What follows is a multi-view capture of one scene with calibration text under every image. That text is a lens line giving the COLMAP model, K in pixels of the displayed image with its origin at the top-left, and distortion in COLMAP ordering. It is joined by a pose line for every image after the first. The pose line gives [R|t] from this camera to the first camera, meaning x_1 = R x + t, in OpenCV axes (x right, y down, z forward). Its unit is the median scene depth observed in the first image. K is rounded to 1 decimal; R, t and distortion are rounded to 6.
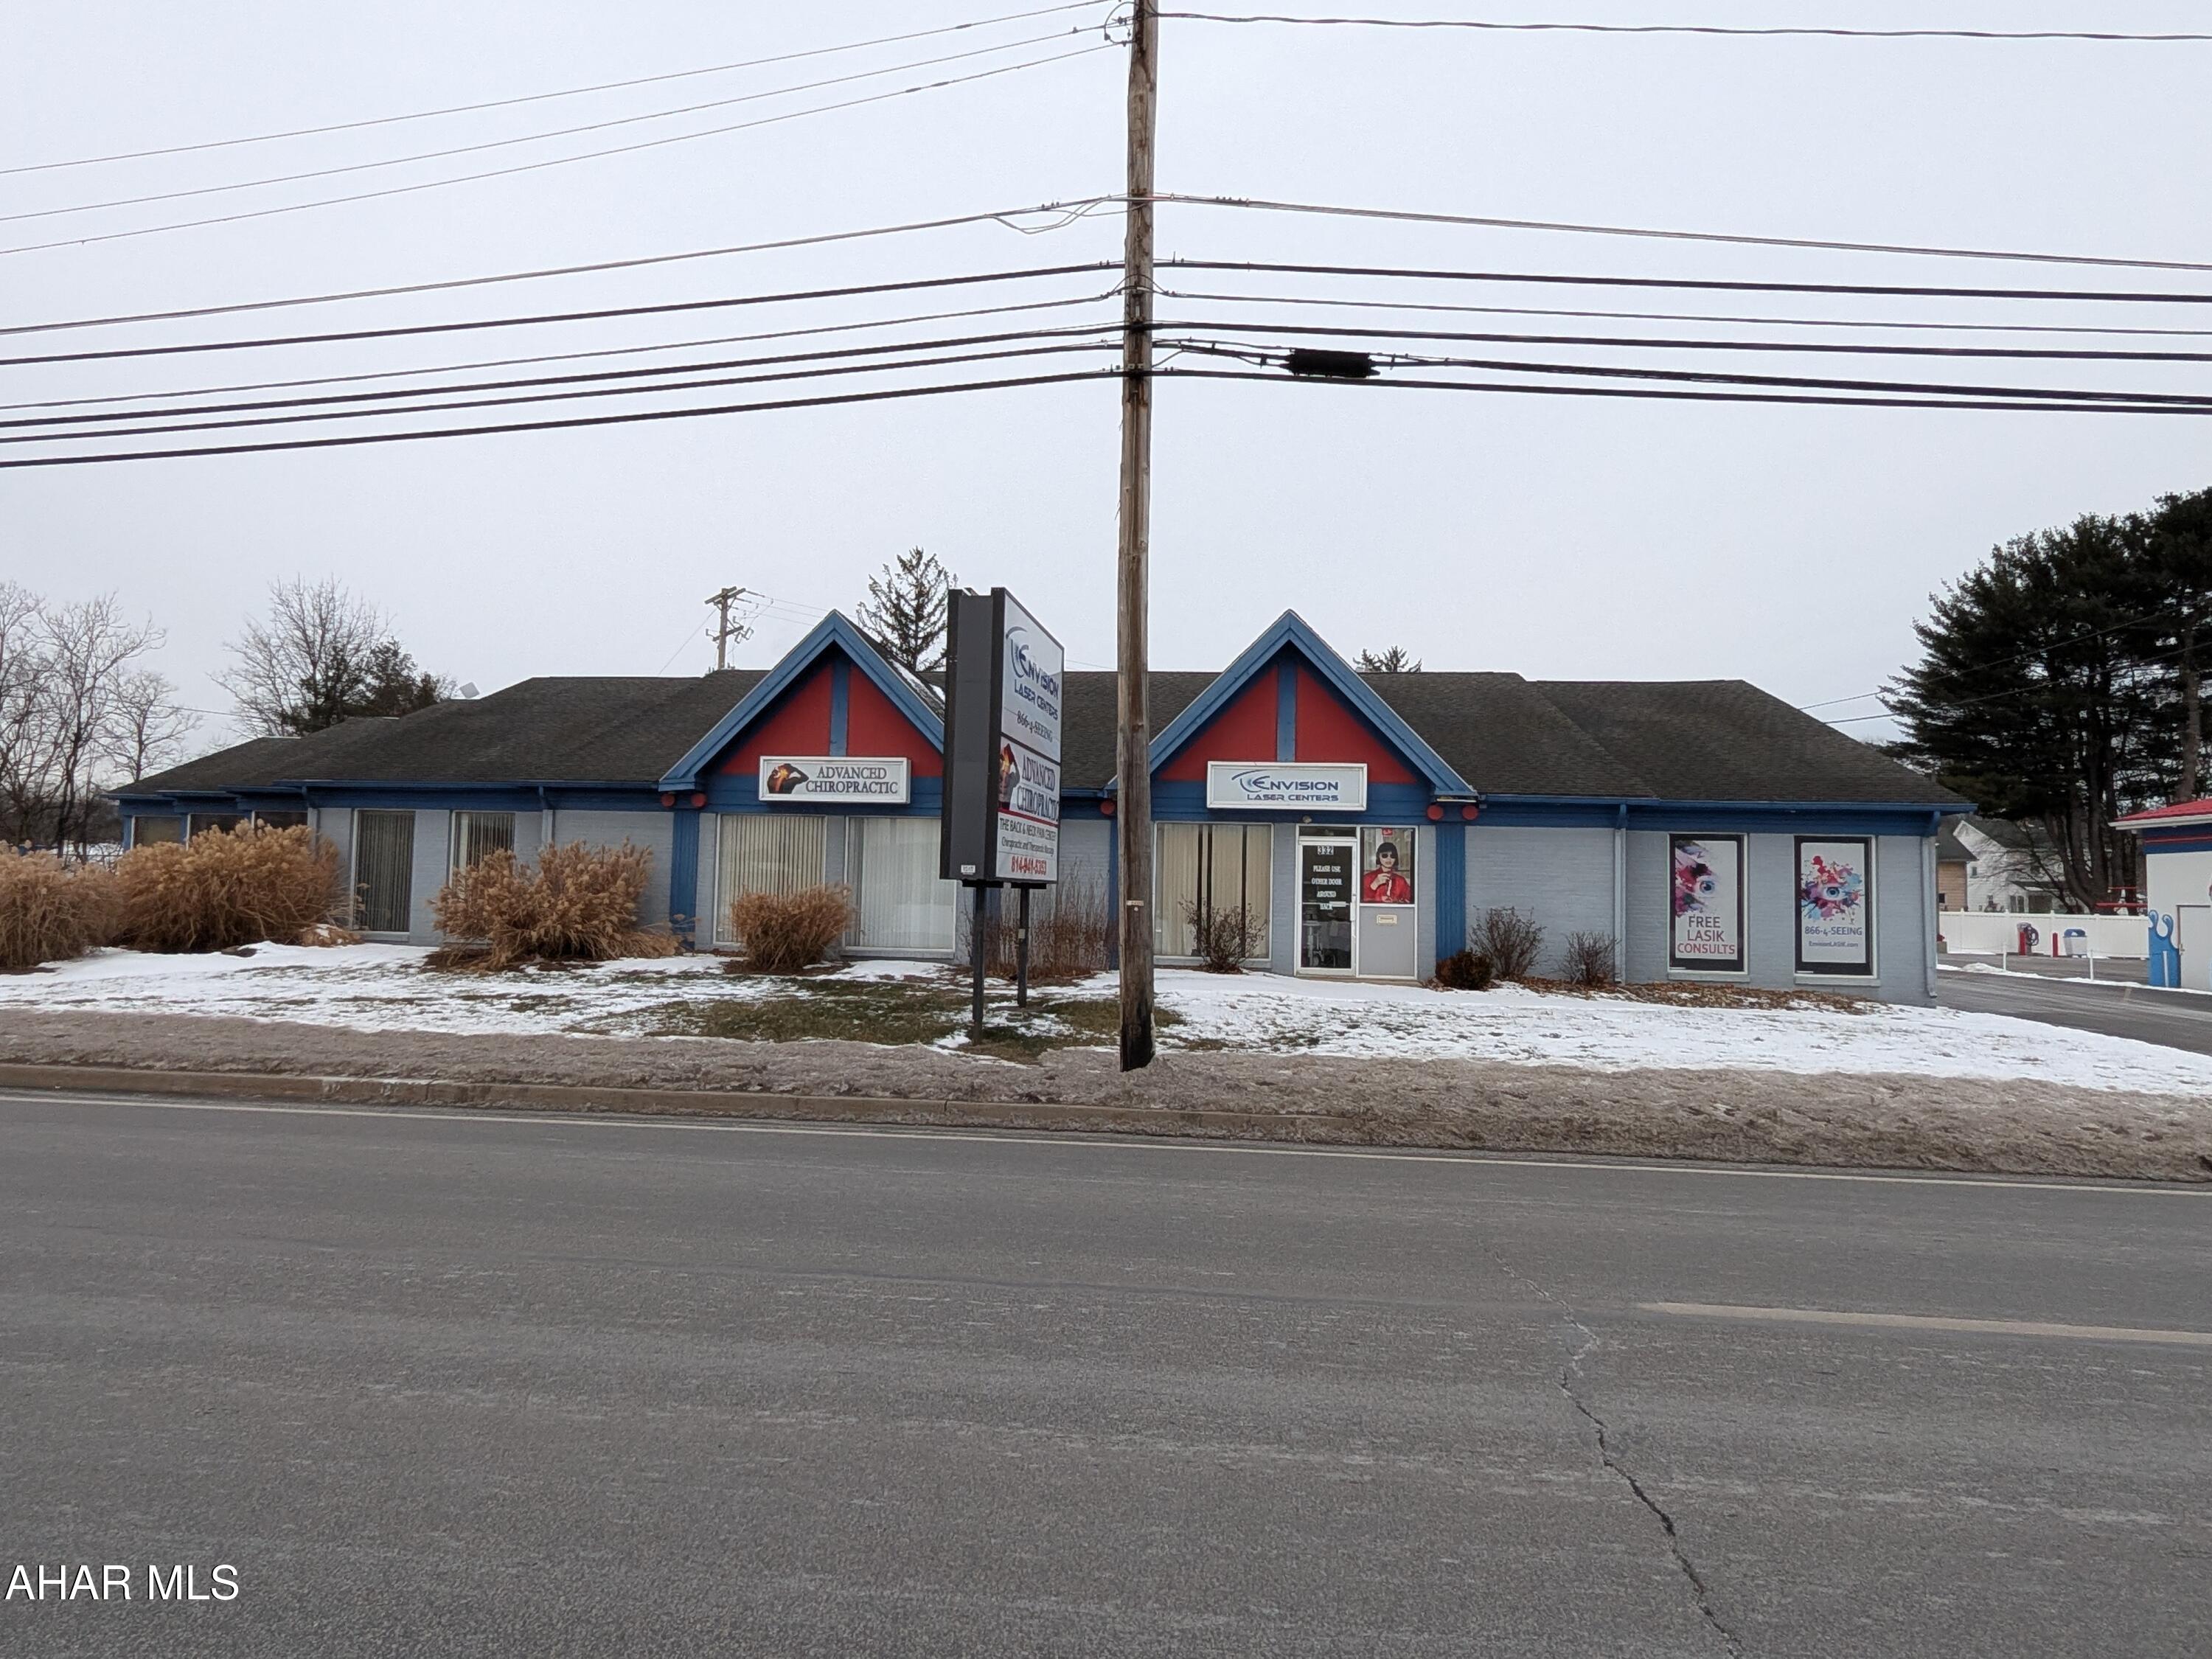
lens RADIAL K [[875.8, 0, 1106.0], [0, 875.8, 829.5], [0, 0, 1]] dist [-0.000226, -0.000008]
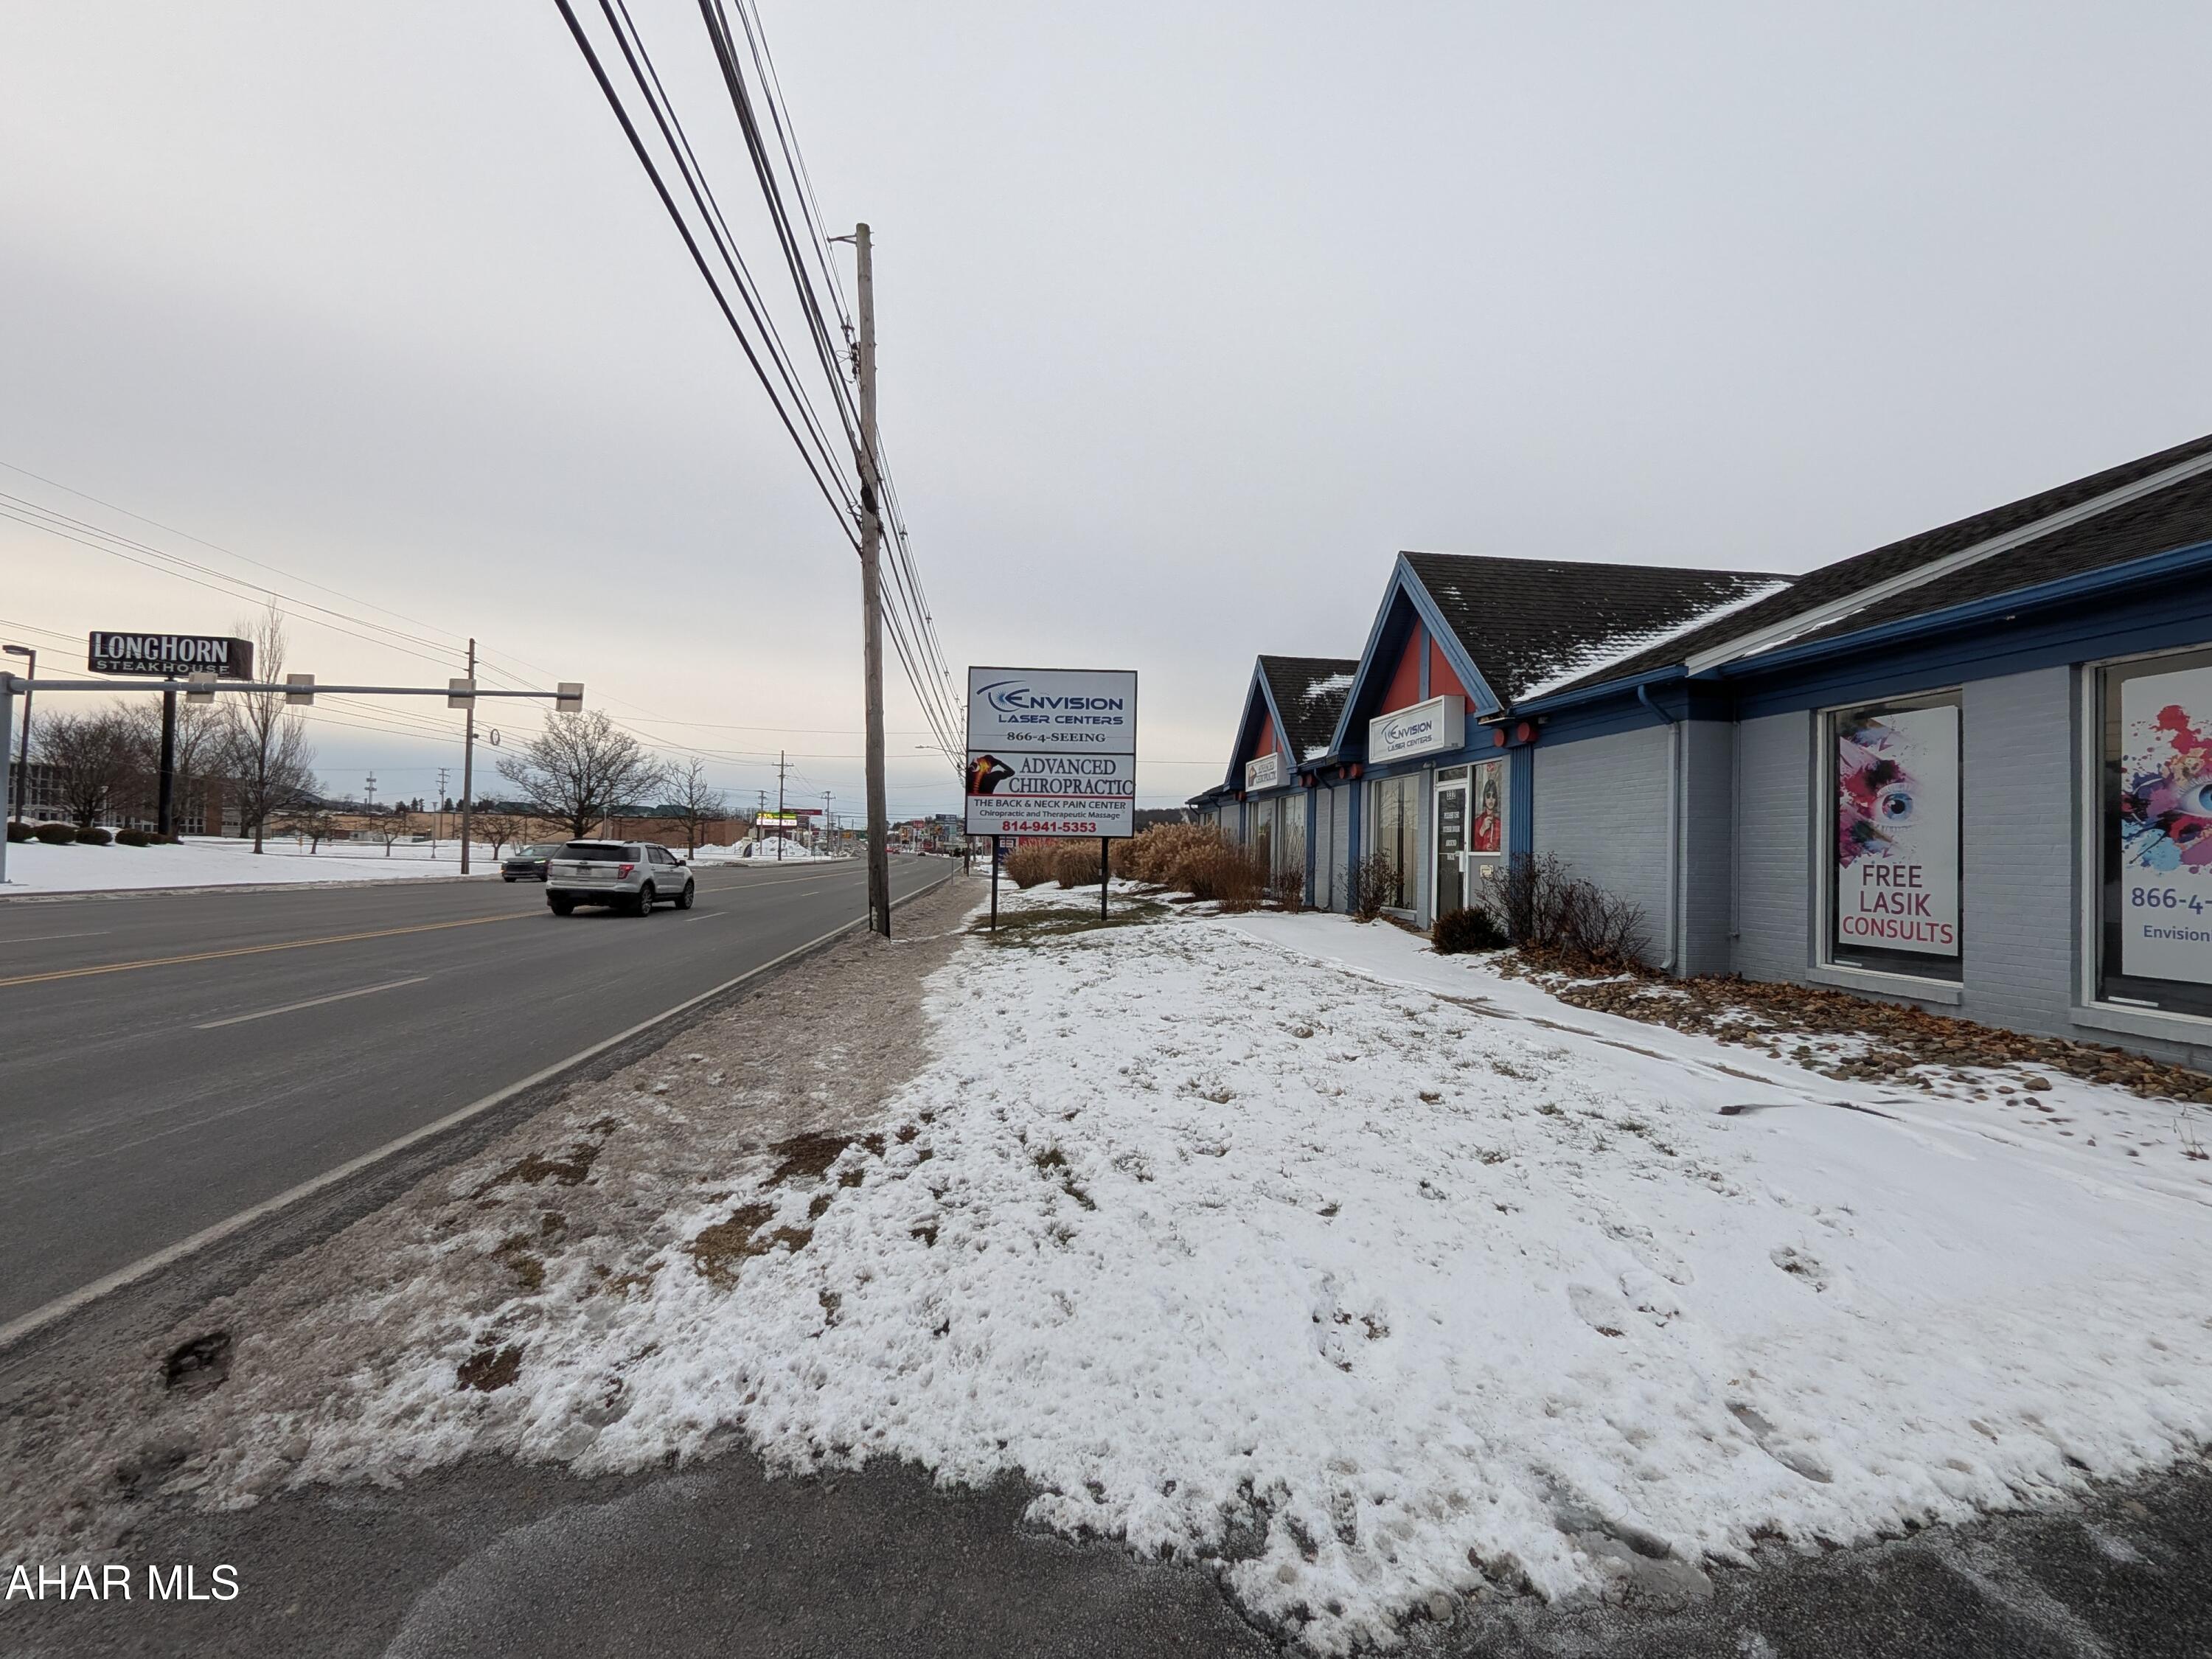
lens RADIAL K [[875.8, 0, 1106.0], [0, 875.8, 829.5], [0, 0, 1]] dist [-0.000226, -0.000008]
pose [[0.225980, -0.044328, -0.973123, 1.068662], [0.059137, 0.997746, -0.031717, 0.068169], [0.972335, -0.050380, 0.228092, 0.447759]]
